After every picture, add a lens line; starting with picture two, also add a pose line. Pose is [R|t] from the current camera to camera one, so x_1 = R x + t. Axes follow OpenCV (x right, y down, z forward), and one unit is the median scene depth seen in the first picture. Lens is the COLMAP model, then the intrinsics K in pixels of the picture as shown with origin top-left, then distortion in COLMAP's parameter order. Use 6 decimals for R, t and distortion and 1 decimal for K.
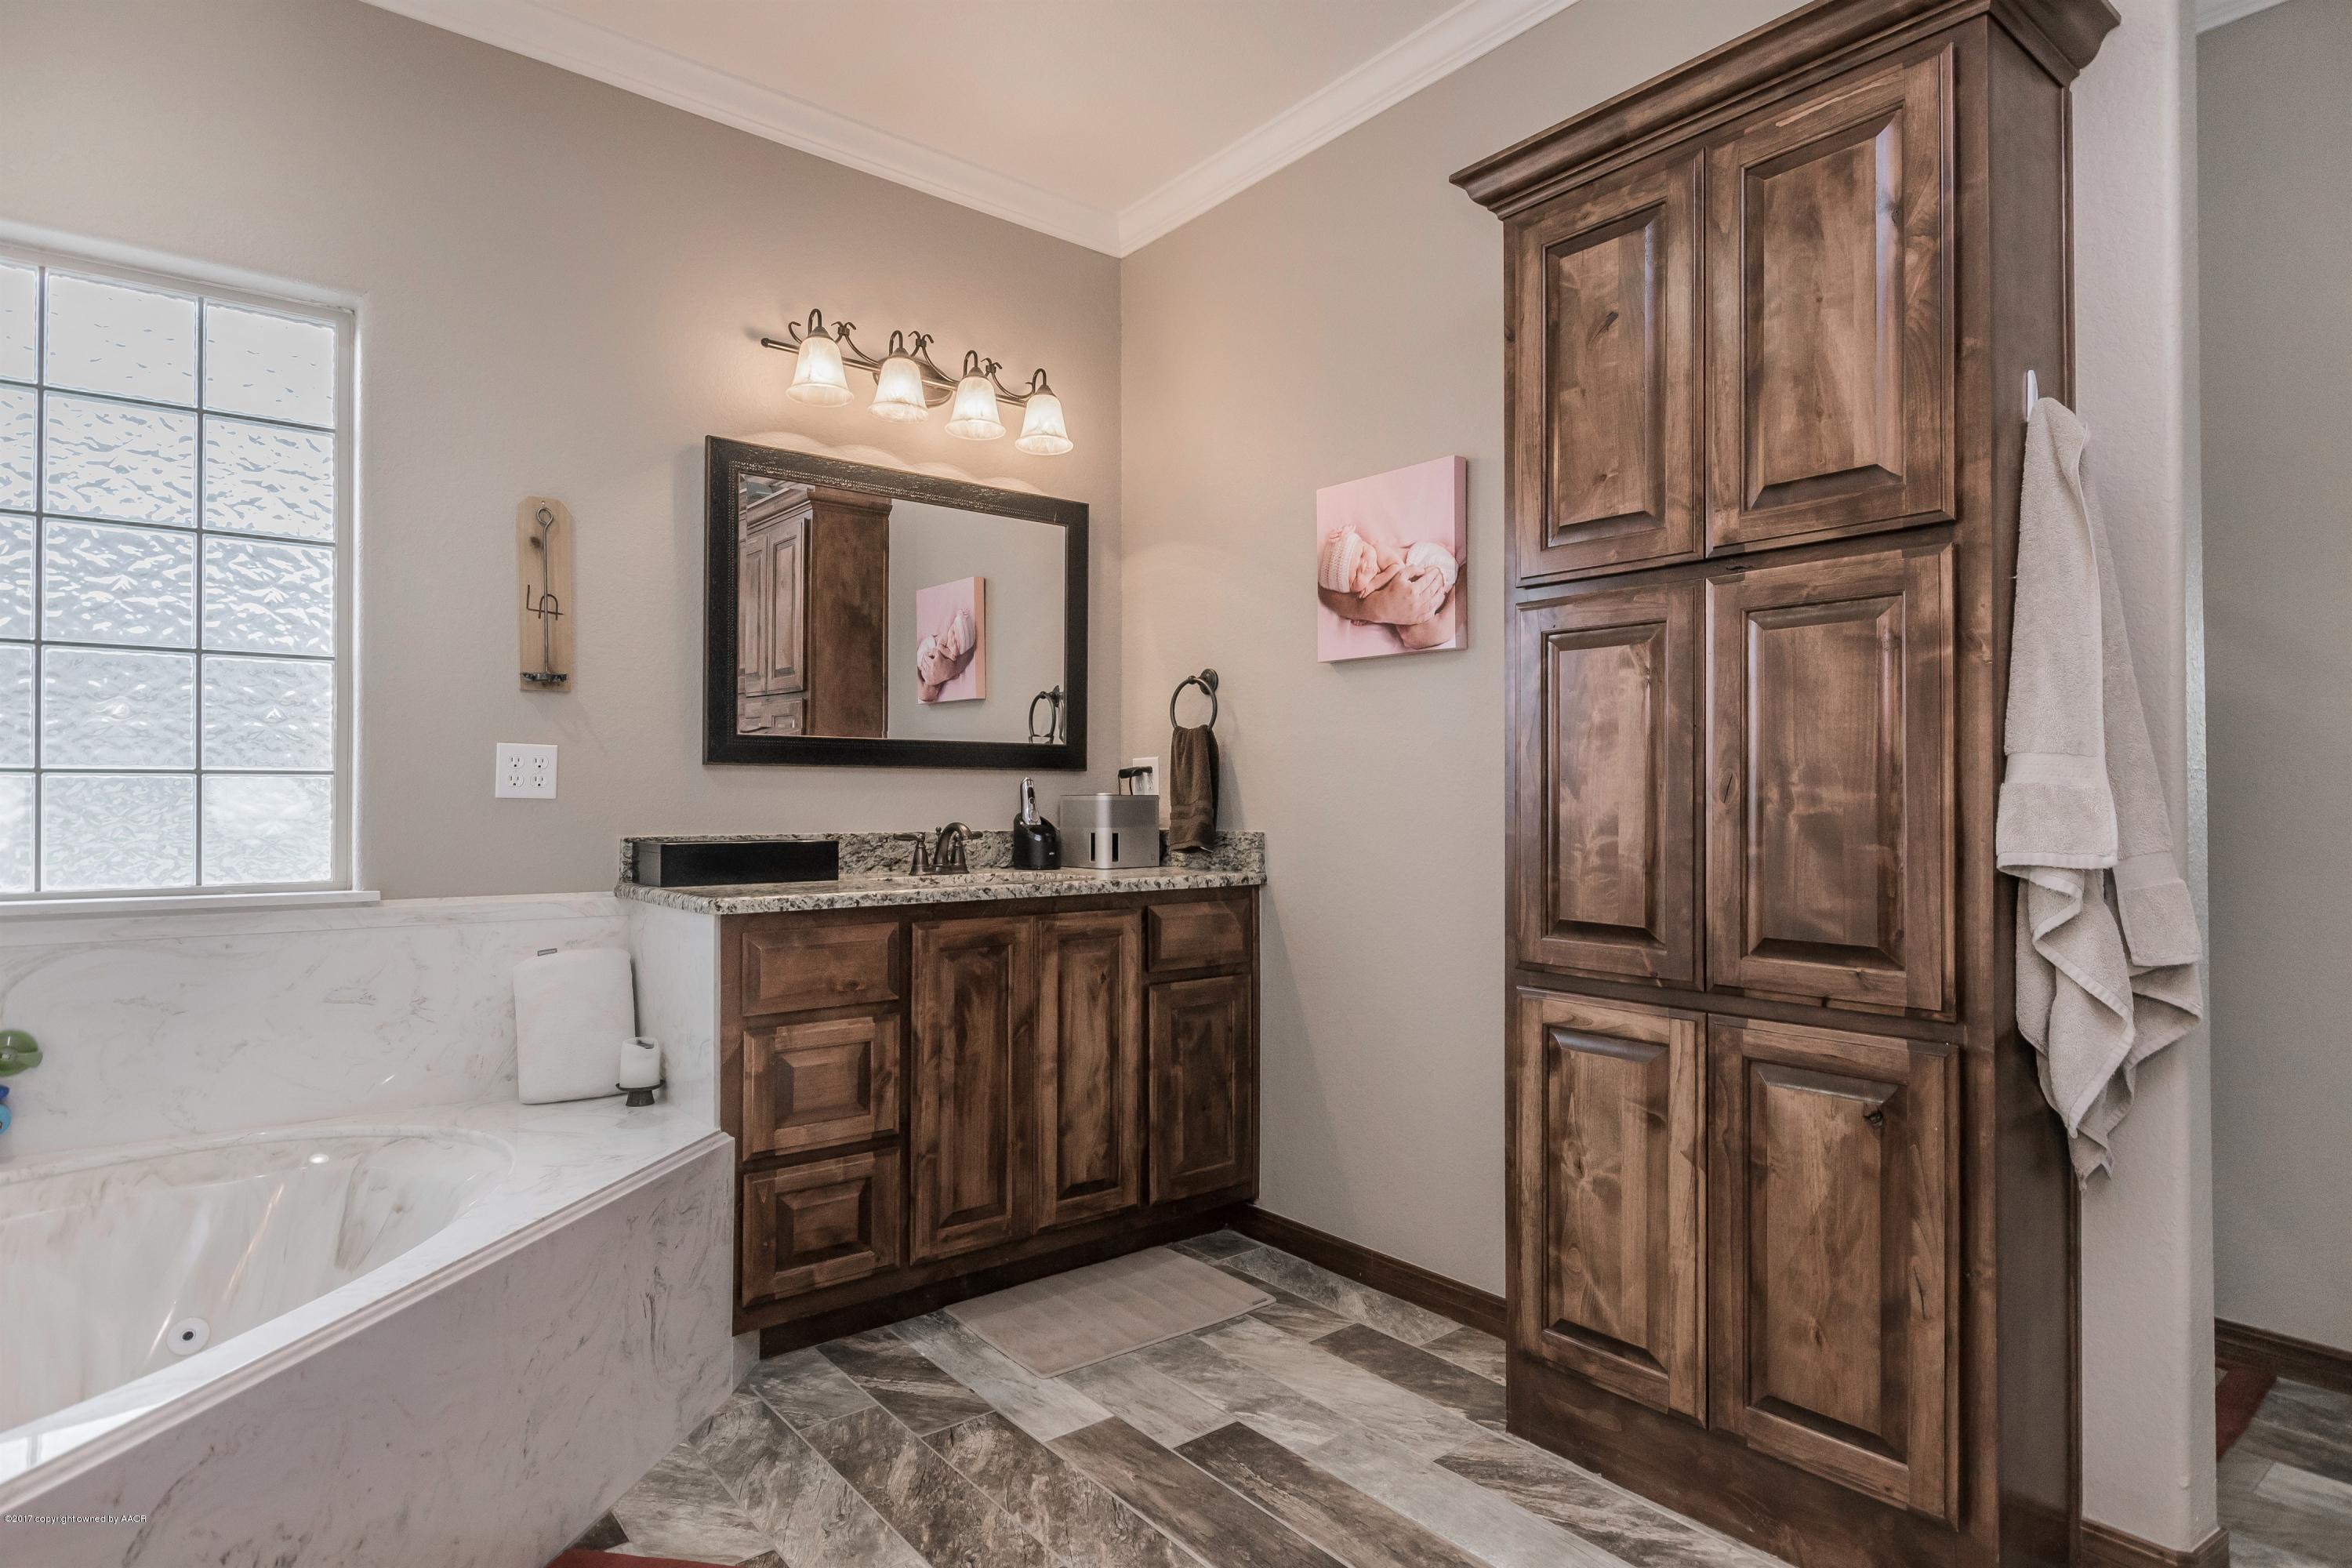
lens RADIAL K [[1253.2, 0, 1179.2], [0, 1253.2, 793.1], [0, 0, 1]] dist [-0.001101, -0.007409]
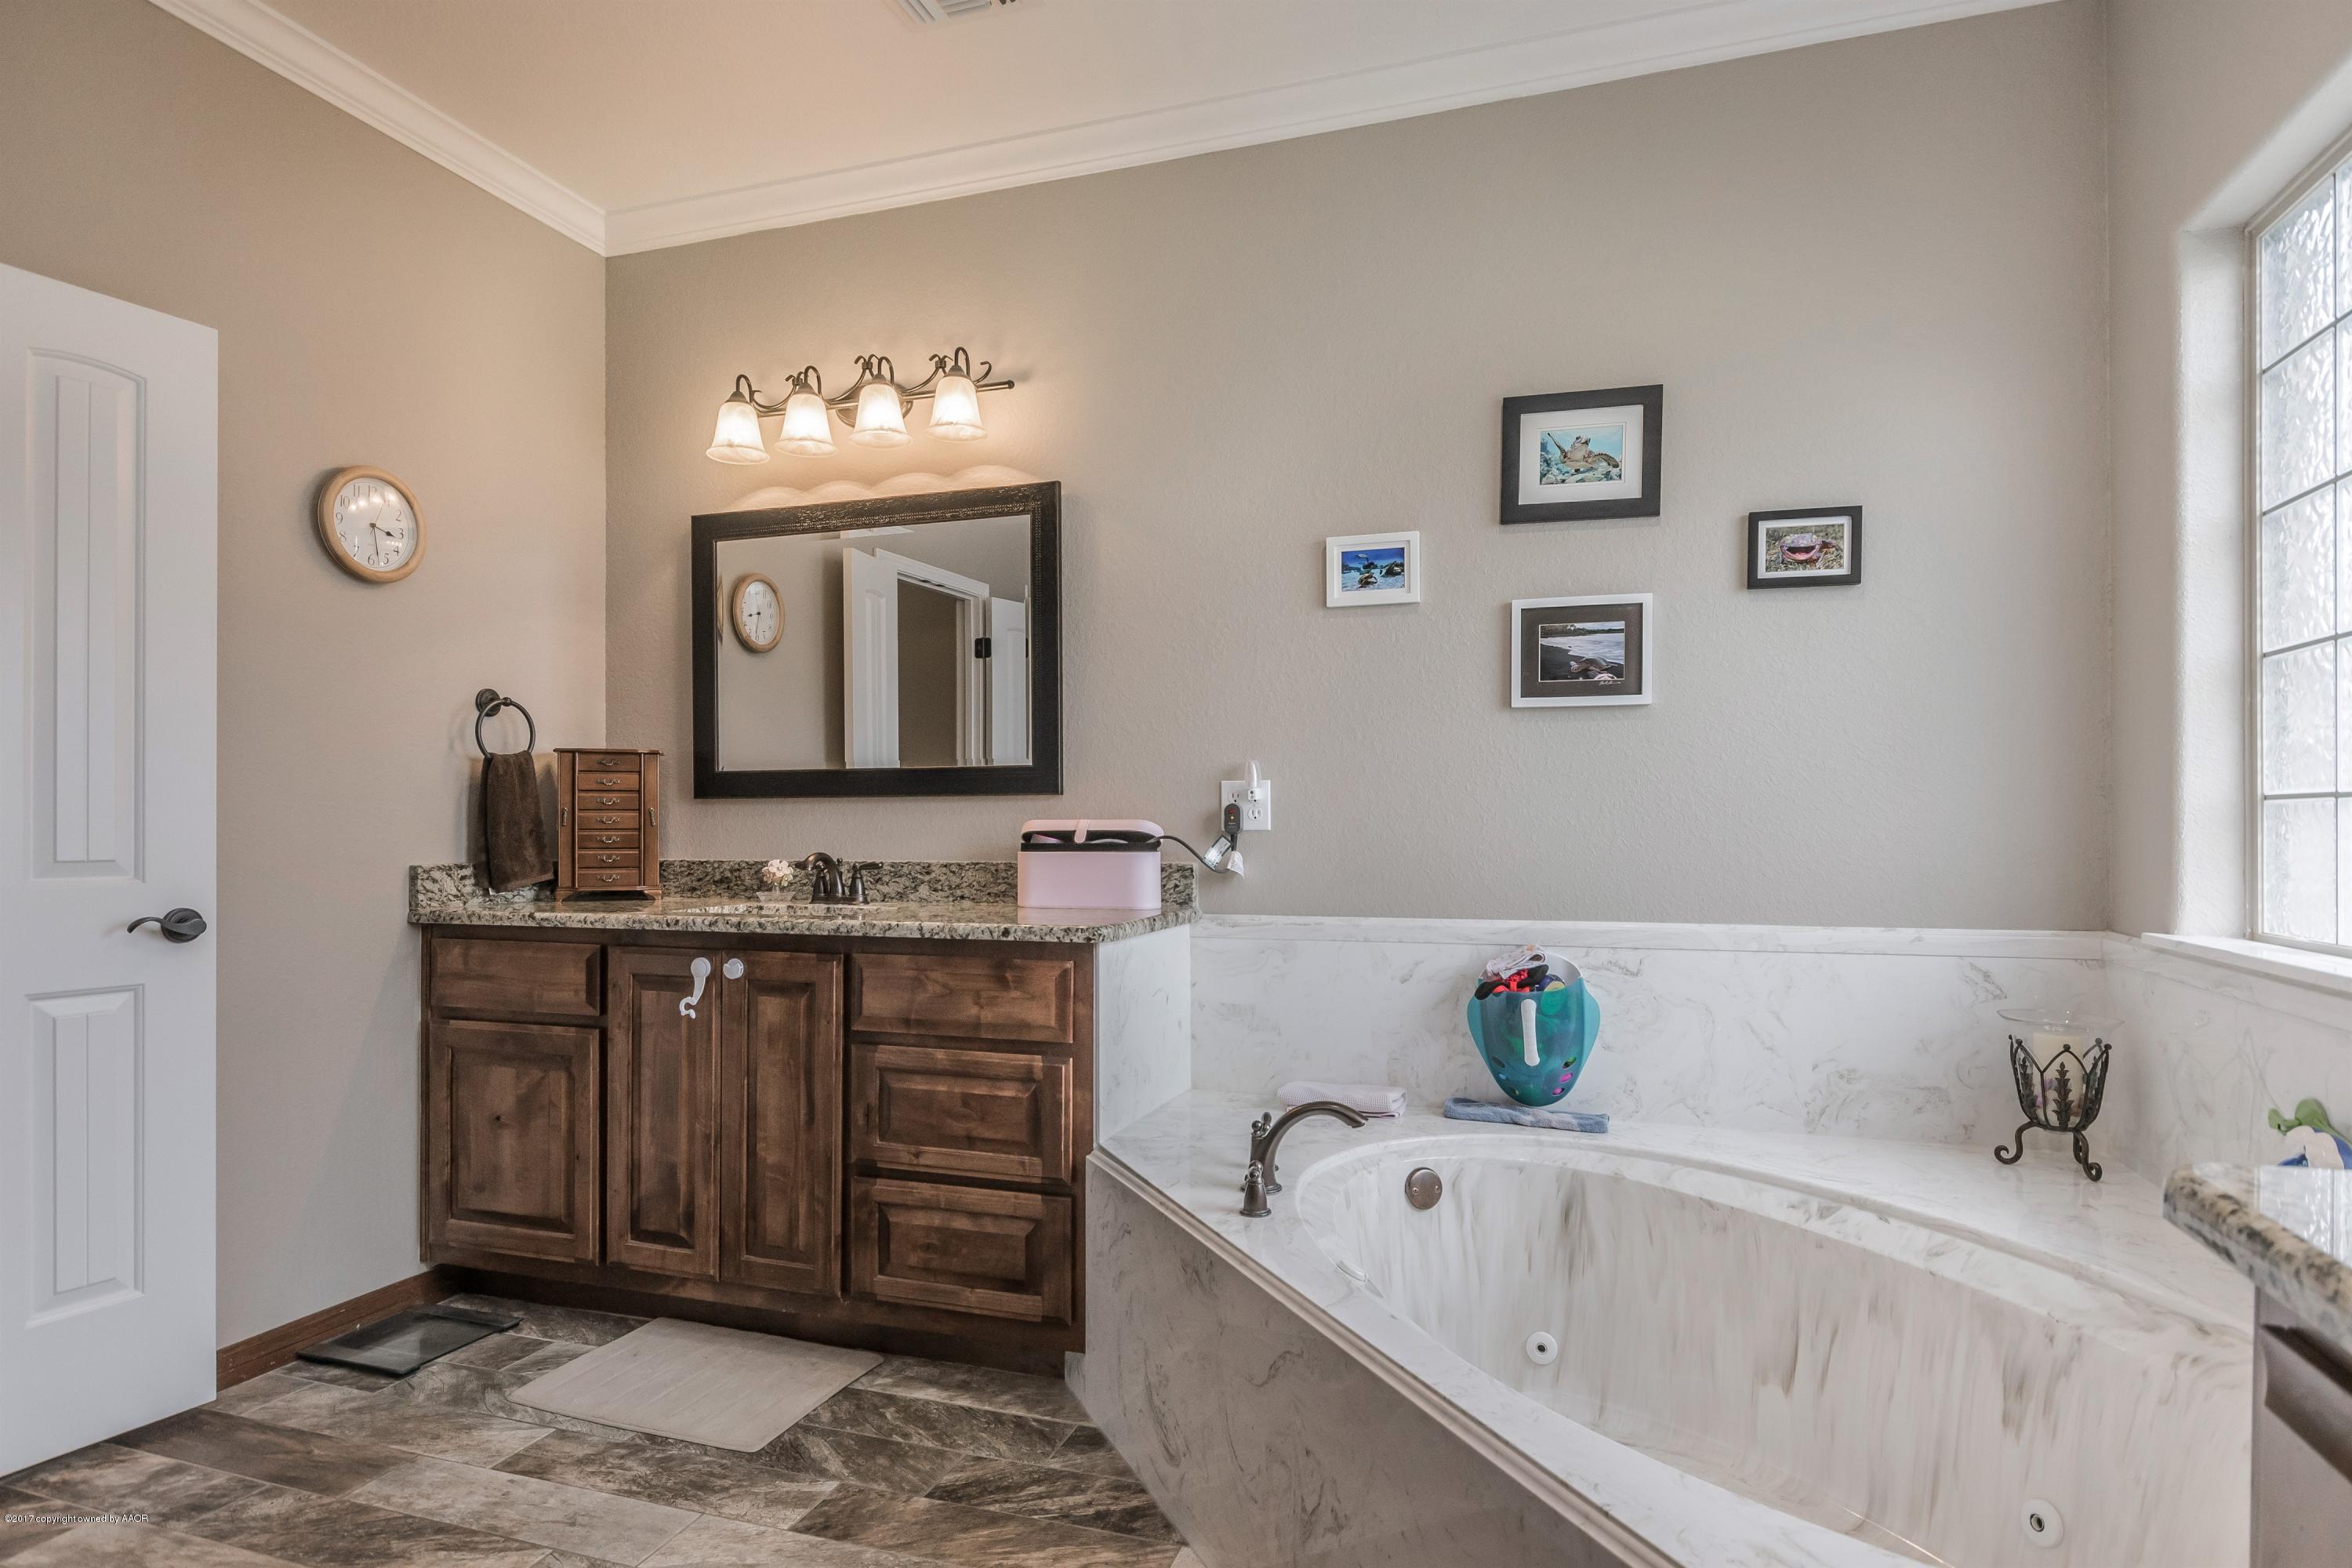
lens RADIAL K [[1326.5, 0, 1170.5], [0, 1326.5, 832.9], [0, 0, 1]] dist [-0.002145, -0.000751]
pose [[0.519453, 0.006511, -0.854474, 0.837723], [-0.000011, 0.999971, 0.007613, -0.000278], [0.854499, -0.003946, 0.519438, 0.685195]]
